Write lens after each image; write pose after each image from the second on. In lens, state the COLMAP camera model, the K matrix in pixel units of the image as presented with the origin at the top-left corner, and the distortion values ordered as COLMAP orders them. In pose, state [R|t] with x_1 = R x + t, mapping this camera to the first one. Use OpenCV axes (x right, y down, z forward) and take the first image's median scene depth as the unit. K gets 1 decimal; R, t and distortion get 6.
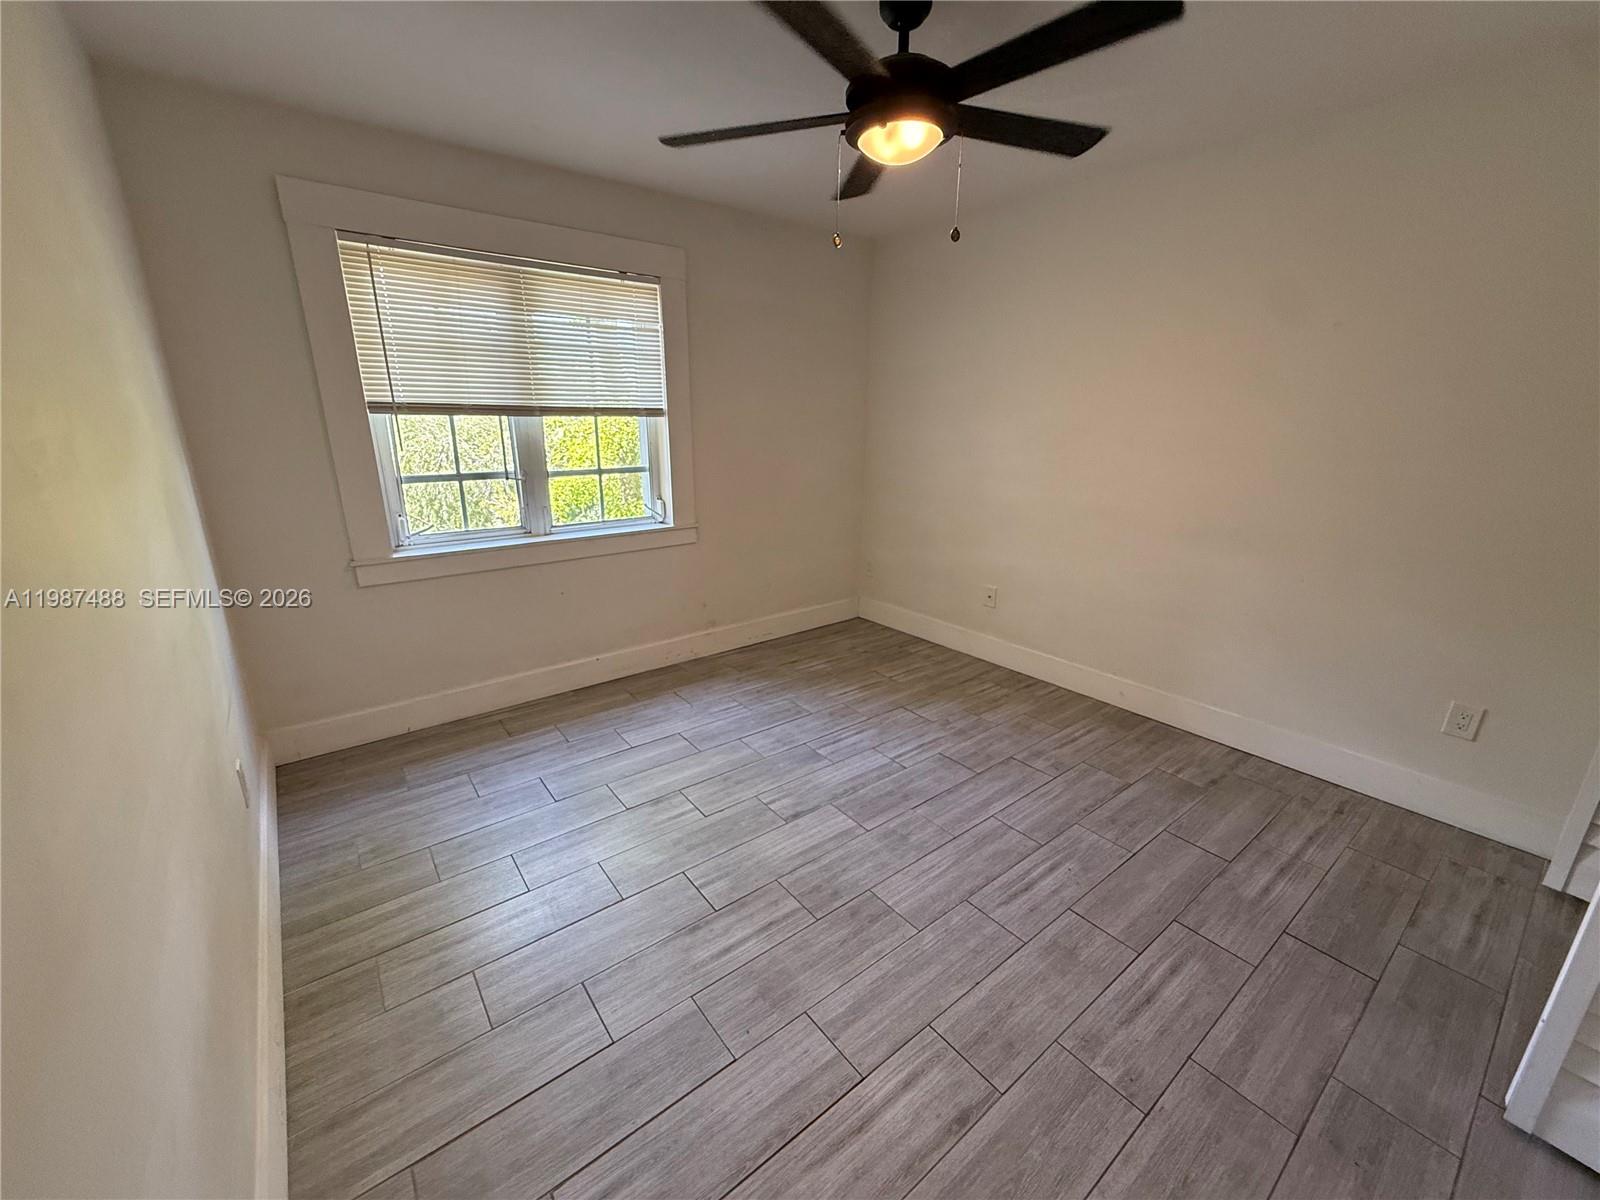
lens RADIAL K [[641.4, 0, 798.8], [0, 641.4, 600.2], [0, 0, 1]] dist [-0.000146, -0.000792]
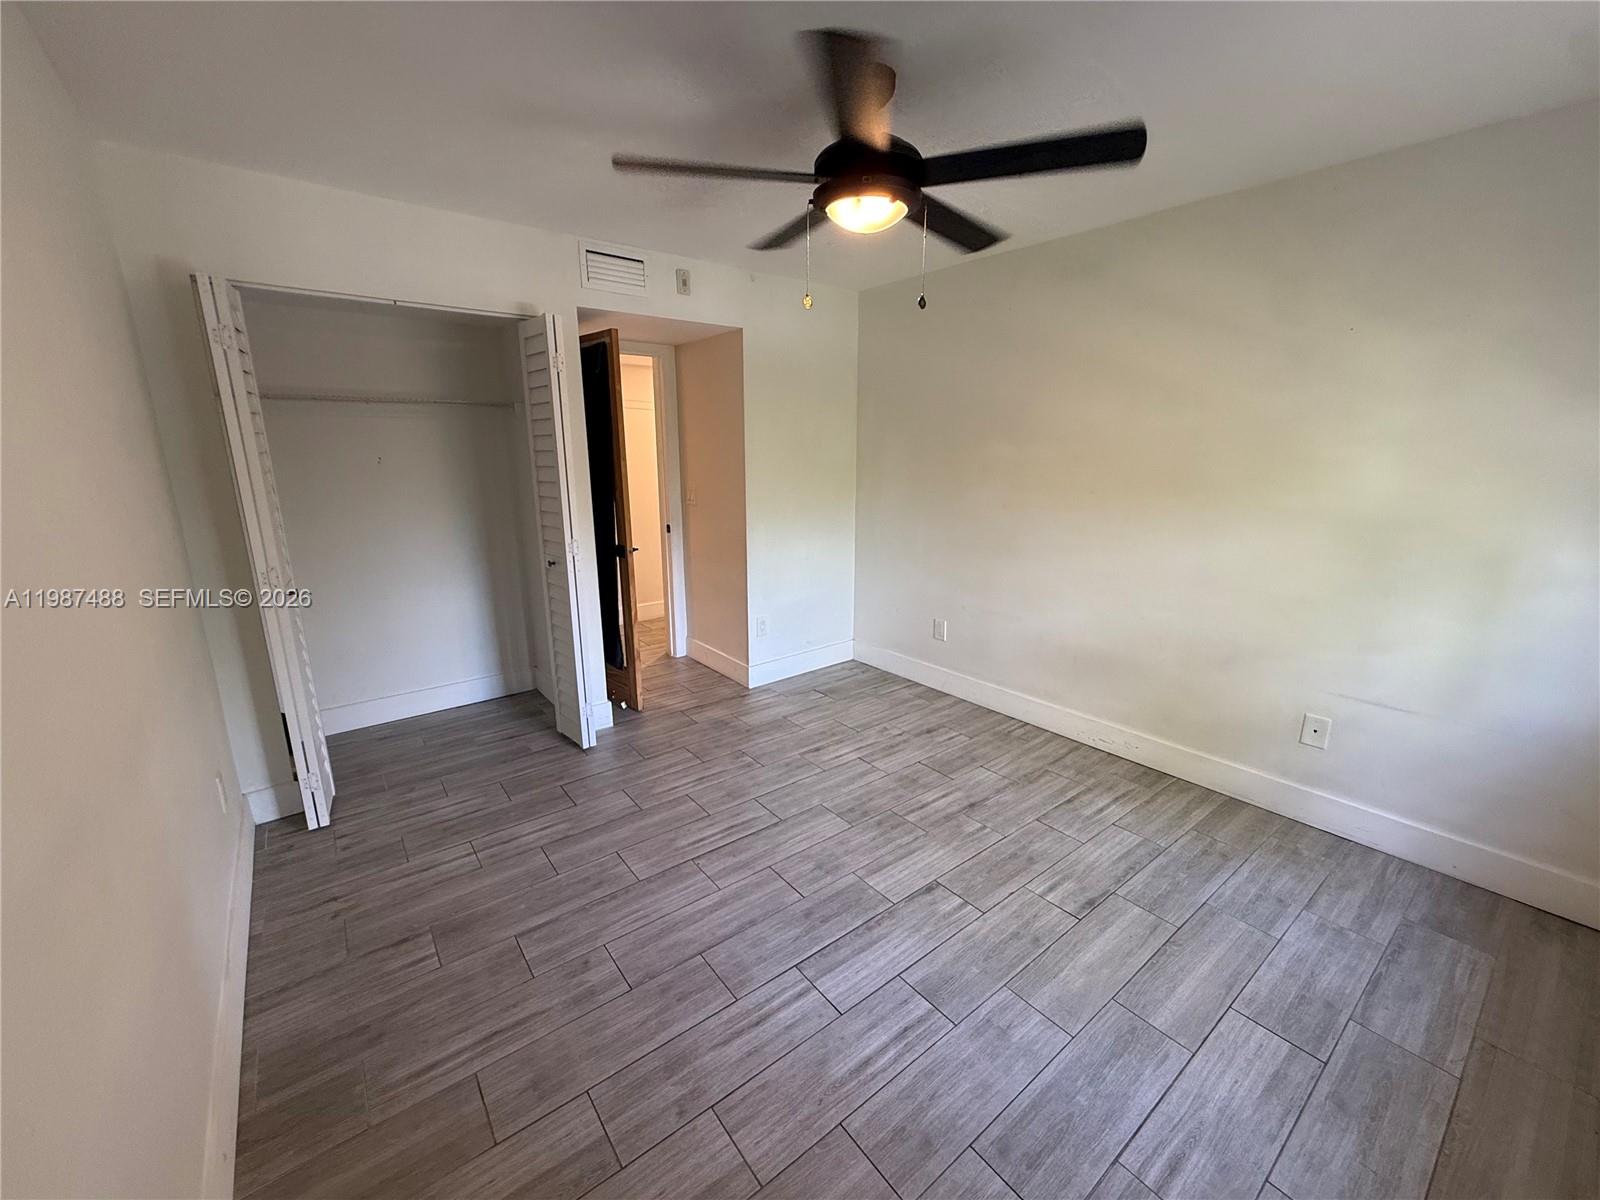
lens RADIAL K [[641.4, 0, 797.6], [0, 641.4, 601.4], [0, 0, 1]] dist [-0.000146, -0.000792]
pose [[-0.999997, -0.002183, -0.000923, 0.190330], [-0.002353, 0.867884, 0.496761, -0.497458], [-0.000283, 0.496762, -0.867887, 1.603742]]
